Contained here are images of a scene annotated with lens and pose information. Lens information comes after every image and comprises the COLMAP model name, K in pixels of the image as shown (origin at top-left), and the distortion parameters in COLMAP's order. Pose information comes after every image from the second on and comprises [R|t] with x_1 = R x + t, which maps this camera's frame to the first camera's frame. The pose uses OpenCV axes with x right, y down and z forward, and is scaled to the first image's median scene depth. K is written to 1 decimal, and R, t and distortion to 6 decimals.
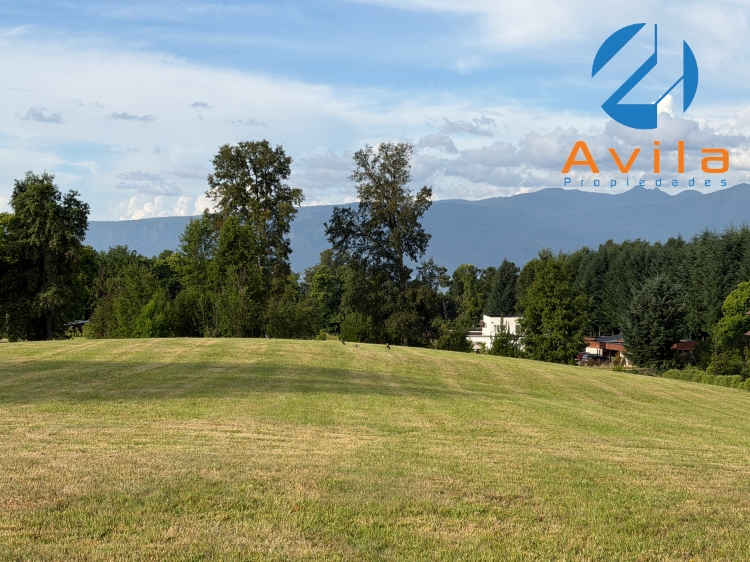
lens RADIAL K [[1200.2, 0, 370.7], [0, 1200.2, 284.6], [0, 0, 1]] dist [0.103788, 0.000000]
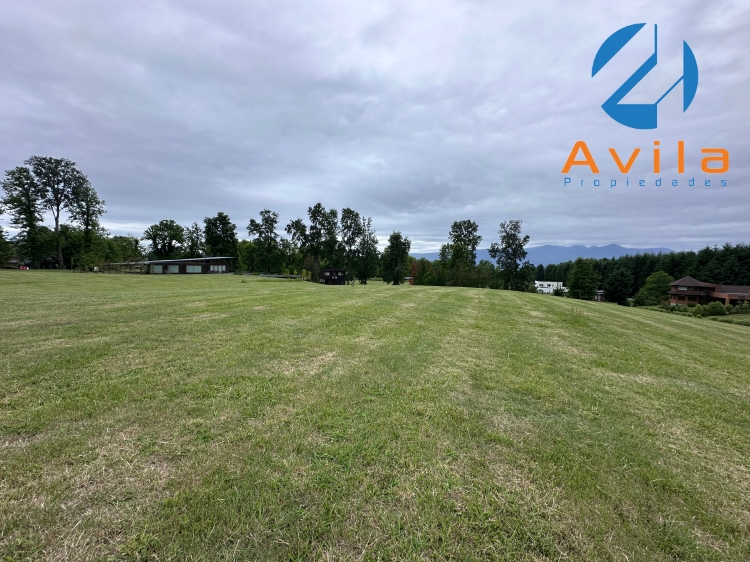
lens RADIAL K [[301.7, 0, 374.1], [0, 301.7, 277.9], [0, 0, 1]] dist [-0.003402, 0.000317]
pose [[0.931806, 0.038225, -0.360938, -0.030843], [-0.027997, 0.999046, 0.033526, 0.006321], [0.361875, -0.021135, 0.931987, 0.206851]]
